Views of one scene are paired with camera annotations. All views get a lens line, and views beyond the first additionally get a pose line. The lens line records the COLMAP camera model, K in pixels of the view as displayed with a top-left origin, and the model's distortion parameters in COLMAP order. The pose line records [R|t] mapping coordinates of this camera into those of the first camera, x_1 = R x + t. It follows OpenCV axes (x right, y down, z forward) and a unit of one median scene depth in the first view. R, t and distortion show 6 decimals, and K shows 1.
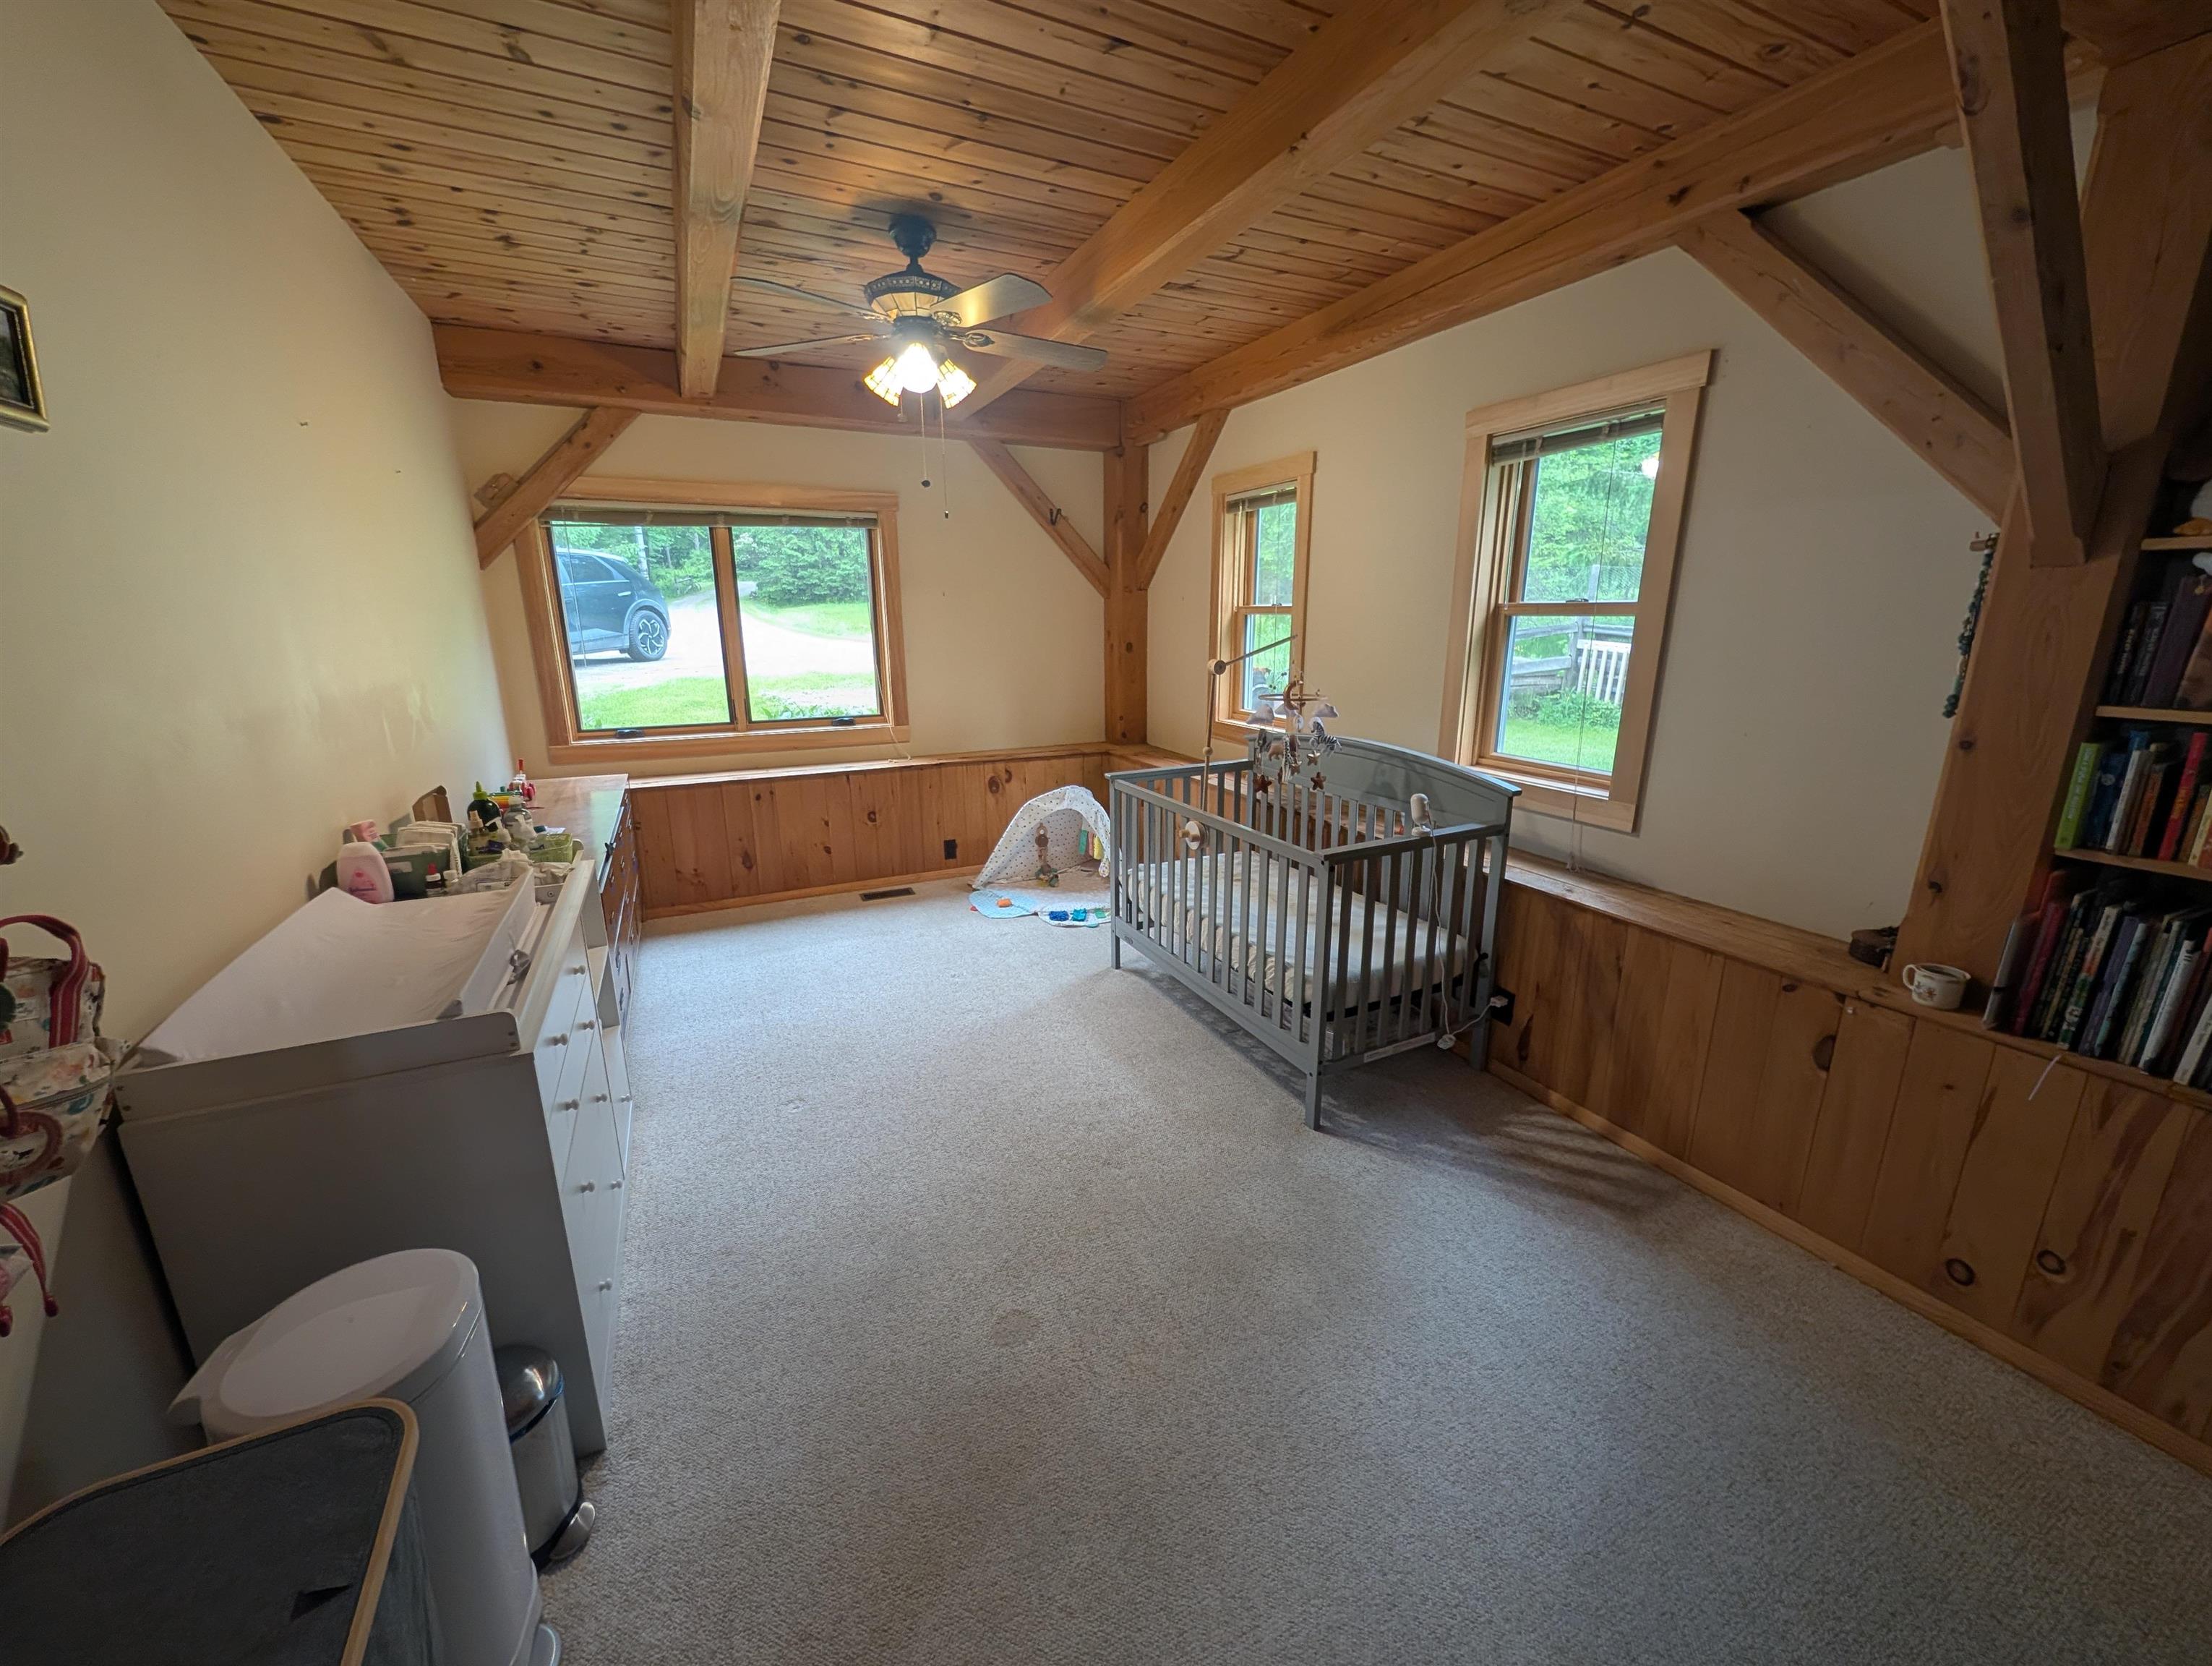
lens RADIAL K [[852.5, 0, 1106.2], [0, 852.5, 829.9], [0, 0, 1]] dist [0.000812, -0.000517]
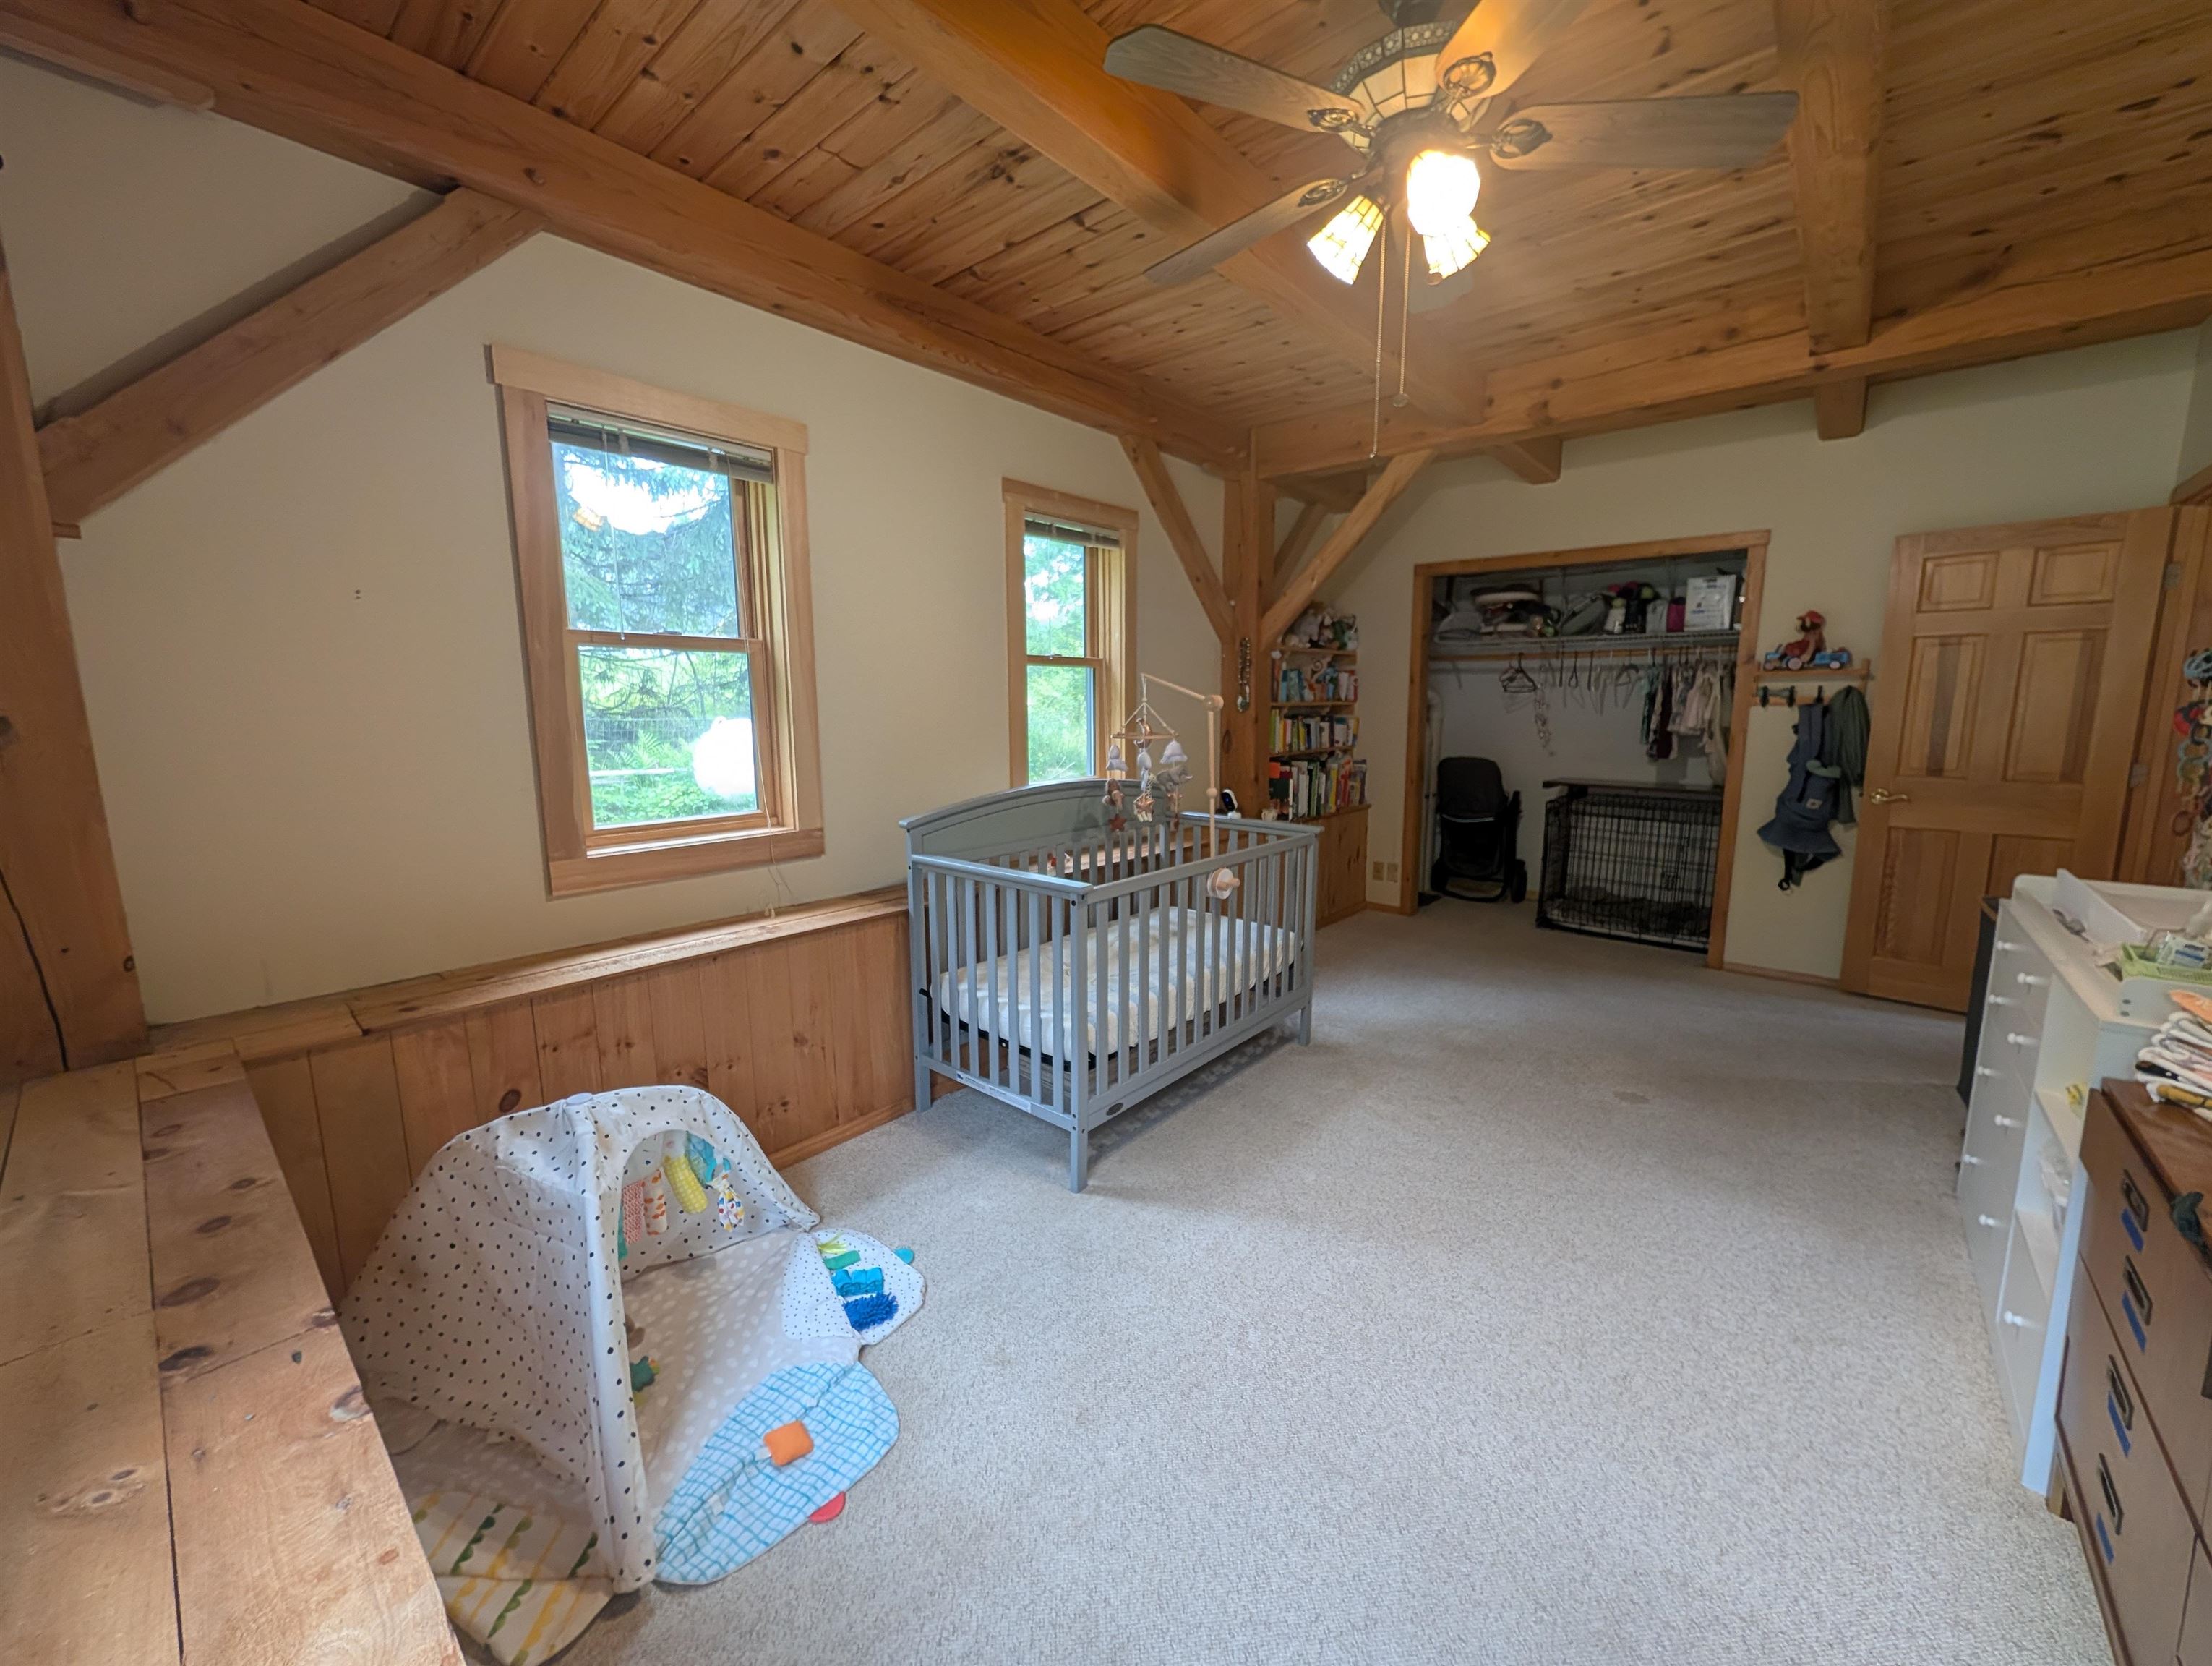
lens RADIAL K [[852.5, 0, 1106.2], [0, 852.5, 829.9], [0, 0, 1]] dist [0.000812, -0.000517]
pose [[-0.398237, -0.137397, 0.906934, -0.807206], [0.227693, 0.942967, 0.242837, -0.363174], [-0.888574, 0.303209, -0.344240, 1.676949]]
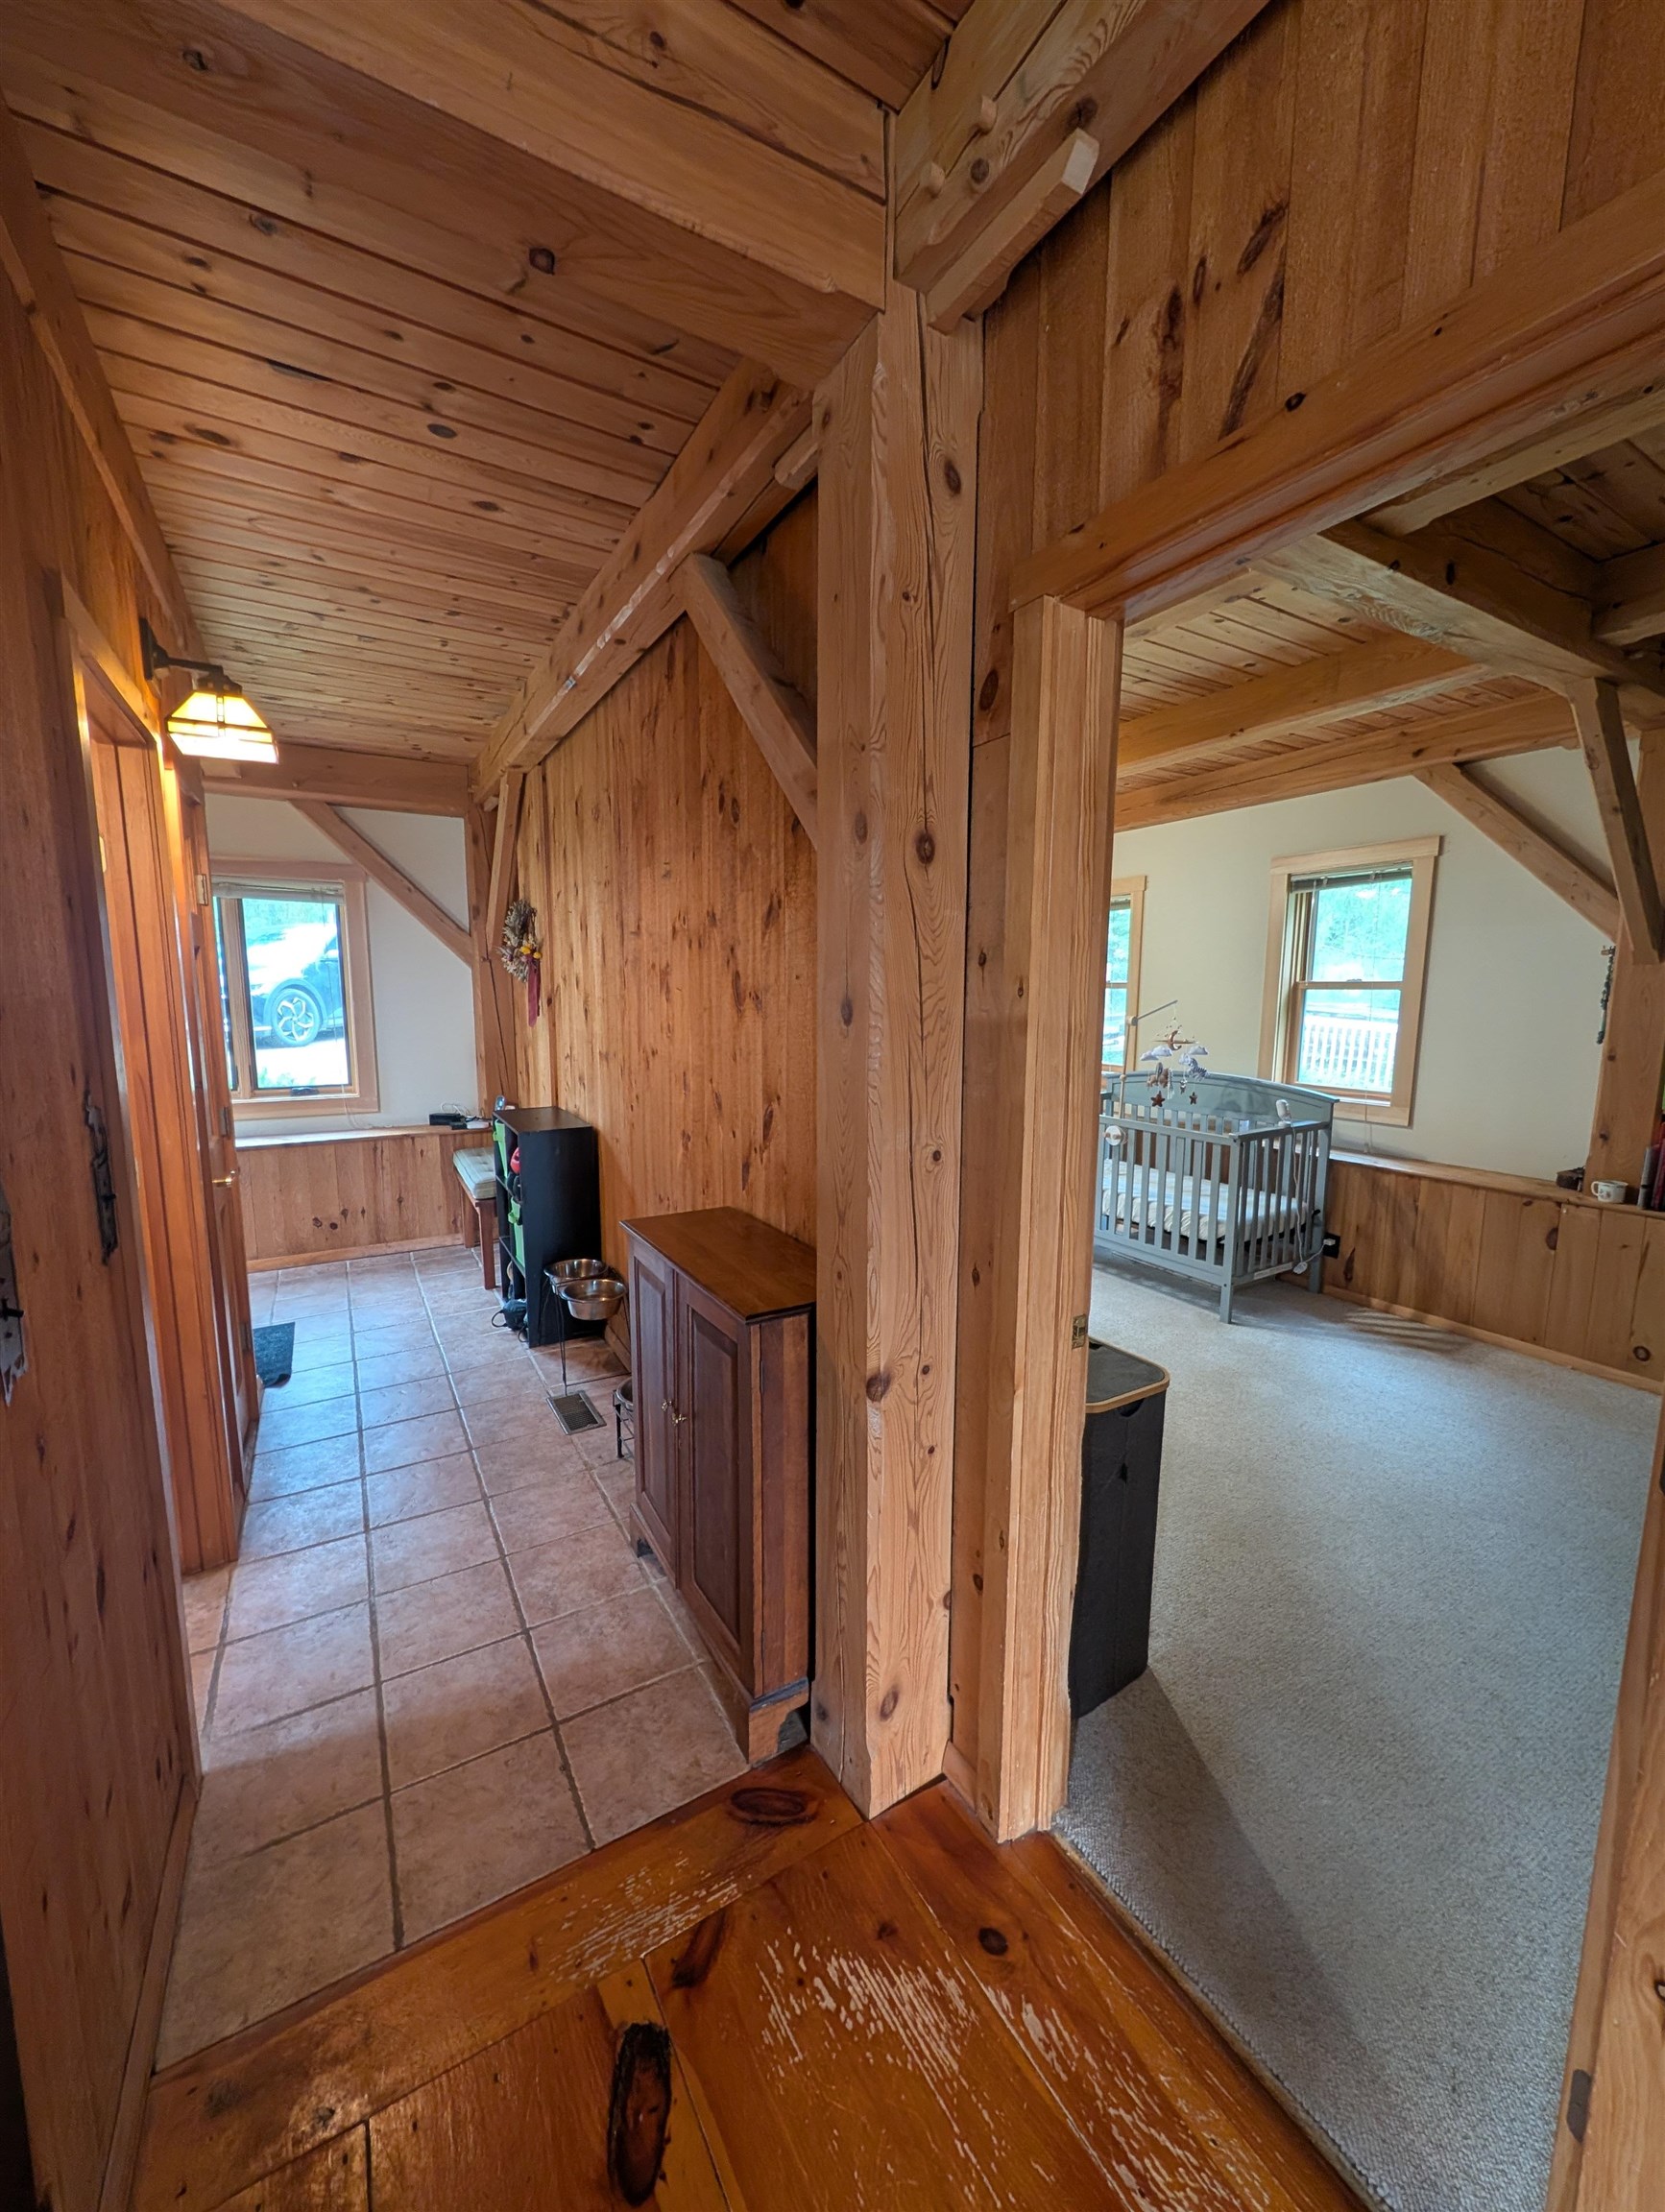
lens RADIAL K [[852.4, 0, 839.3], [0, 852.4, 1108.8], [0, 0, 1]] dist [0.000812, -0.000517]
pose [[0.996319, -0.004908, 0.085582, -0.576143], [0.014358, 0.993810, -0.110158, 0.134486], [-0.084511, 0.110982, 0.990223, -0.476417]]
